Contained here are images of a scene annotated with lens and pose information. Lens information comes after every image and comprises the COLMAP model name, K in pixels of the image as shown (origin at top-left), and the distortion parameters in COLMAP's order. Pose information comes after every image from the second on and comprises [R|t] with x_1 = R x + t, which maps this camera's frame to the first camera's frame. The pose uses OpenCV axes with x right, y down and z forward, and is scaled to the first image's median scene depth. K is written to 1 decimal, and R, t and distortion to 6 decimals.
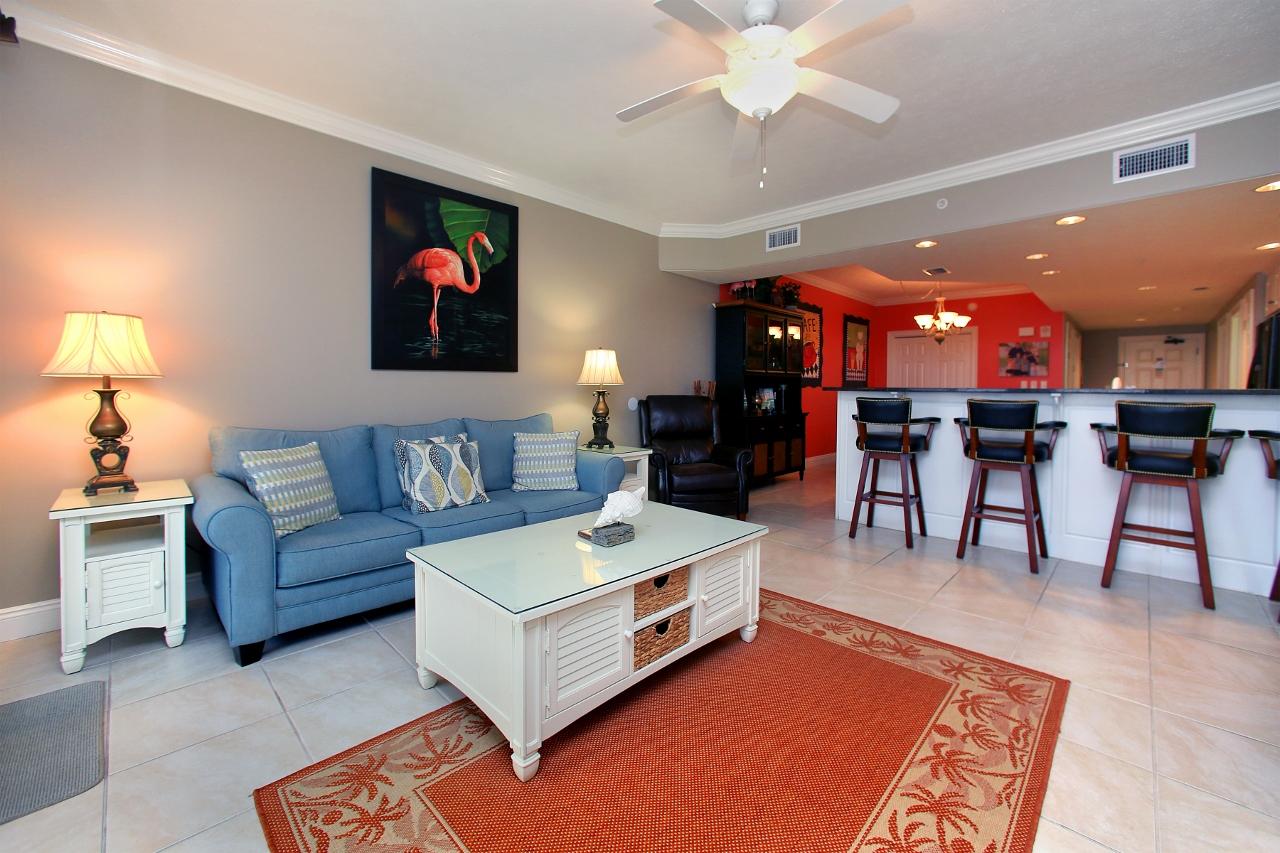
lens RADIAL K [[535.7, 0, 639.3], [0, 535.7, 401.3], [0, 0, 1]] dist [-0.030948, 0.009893]
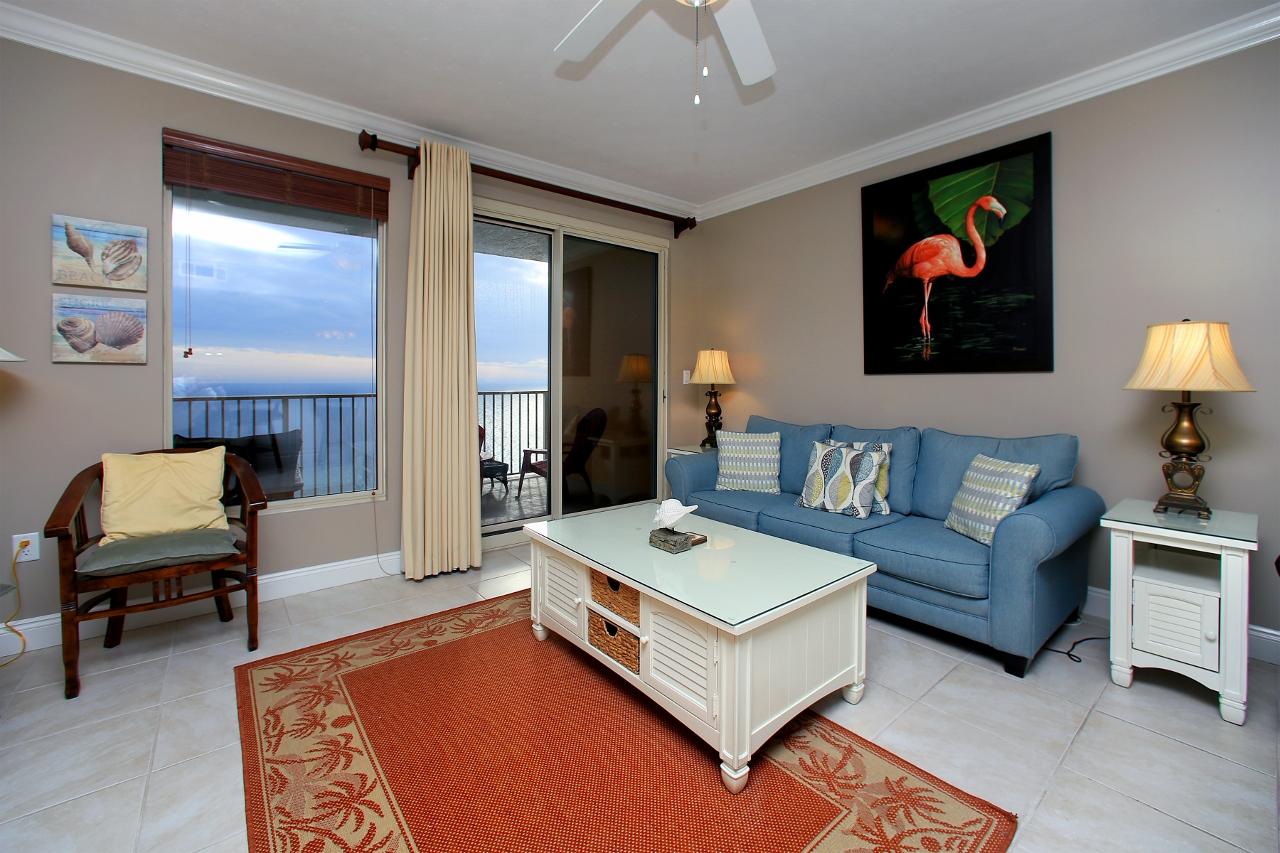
lens RADIAL K [[535.7, 0, 651.6], [0, 535.7, 388.2], [0, 0, 1]] dist [-0.030948, 0.009893]
pose [[-0.121650, 0.006162, -0.992554, 0.883356], [-0.028836, 0.999537, 0.009740, -0.042927], [0.992154, 0.029806, -0.121416, 1.001535]]
